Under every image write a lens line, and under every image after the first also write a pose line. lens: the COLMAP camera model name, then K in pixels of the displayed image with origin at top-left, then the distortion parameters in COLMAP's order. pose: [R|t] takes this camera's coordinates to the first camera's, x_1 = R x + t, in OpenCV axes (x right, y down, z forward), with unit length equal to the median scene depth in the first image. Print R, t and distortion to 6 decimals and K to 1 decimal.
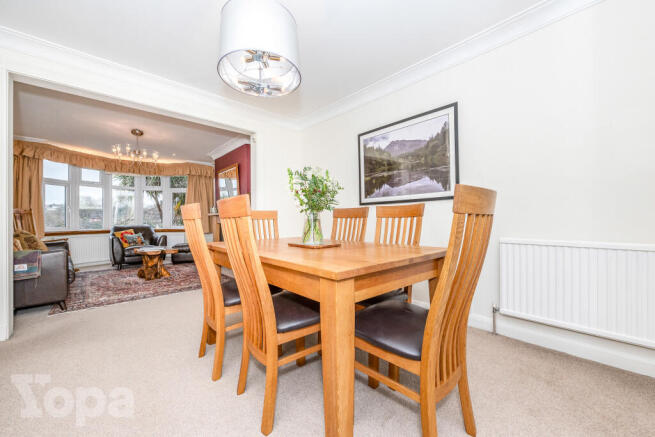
lens RADIAL K [[262.3, 0, 320.7], [0, 262.3, 219.3], [0, 0, 1]] dist [-0.000621, -0.000075]
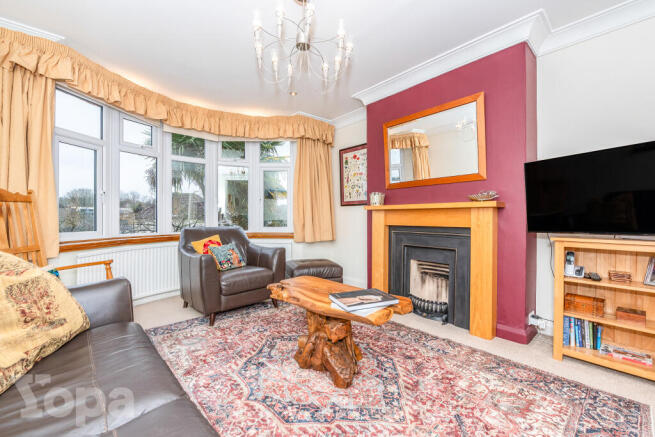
lens RADIAL K [[284.9, 0, 327.5], [0, 284.9, 218.5], [0, 0, 1]] dist [-0.000277, -0.000215]
pose [[0.999431, 0.014515, -0.030462, -0.484849], [-0.014132, 0.999819, 0.012740, -0.004525], [0.030641, -0.012302, 0.999455, 0.441468]]
